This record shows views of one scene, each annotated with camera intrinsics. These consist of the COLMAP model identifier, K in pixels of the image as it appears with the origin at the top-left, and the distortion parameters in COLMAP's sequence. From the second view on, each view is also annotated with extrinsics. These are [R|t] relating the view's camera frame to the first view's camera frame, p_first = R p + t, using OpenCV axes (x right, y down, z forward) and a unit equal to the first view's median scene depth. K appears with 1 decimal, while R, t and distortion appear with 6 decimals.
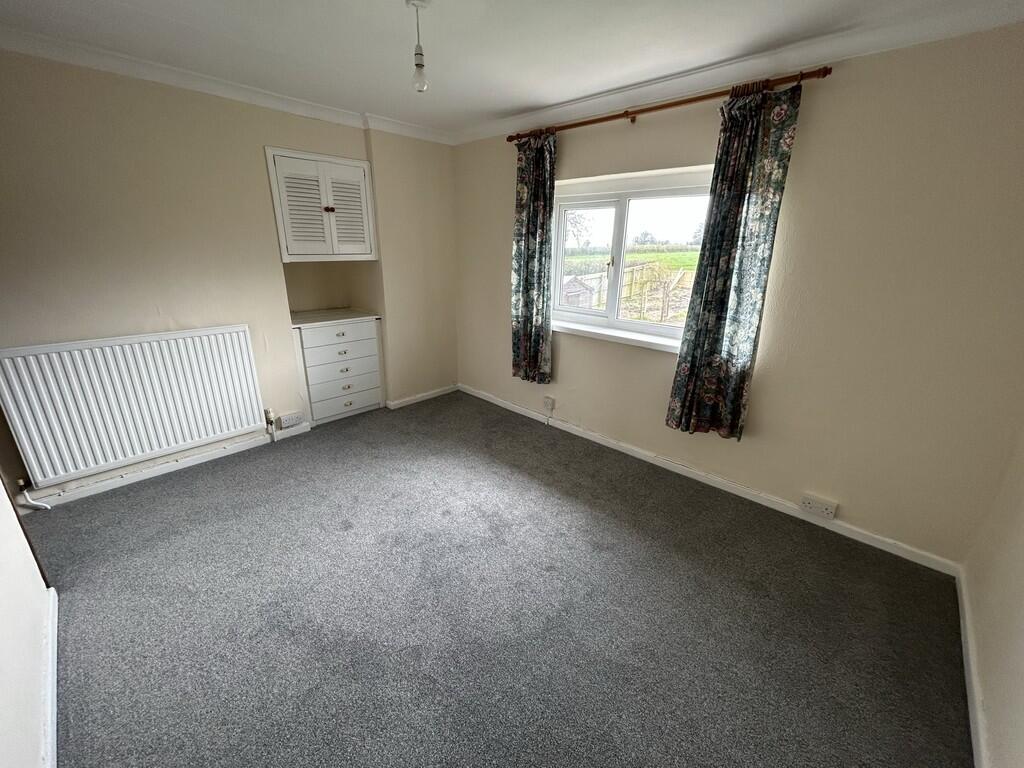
lens RADIAL K [[412.2, 0, 508.9], [0, 412.2, 384.7], [0, 0, 1]] dist [-0.000351, -0.000137]
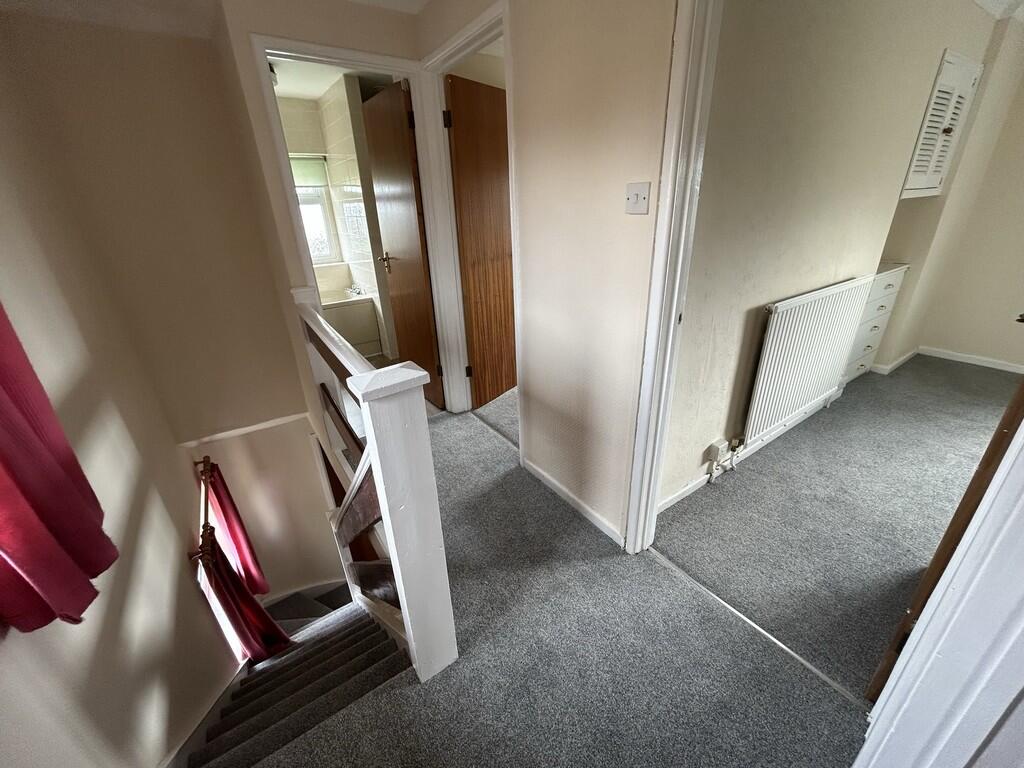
lens RADIAL K [[412.2, 0, 508.9], [0, 412.2, 384.7], [0, 0, 1]] dist [-0.000351, -0.000137]
pose [[0.977277, 0.032759, -0.209420, -0.940570], [-0.014290, 0.995920, 0.089106, 0.015252], [0.211484, -0.084089, 0.973757, -0.020969]]
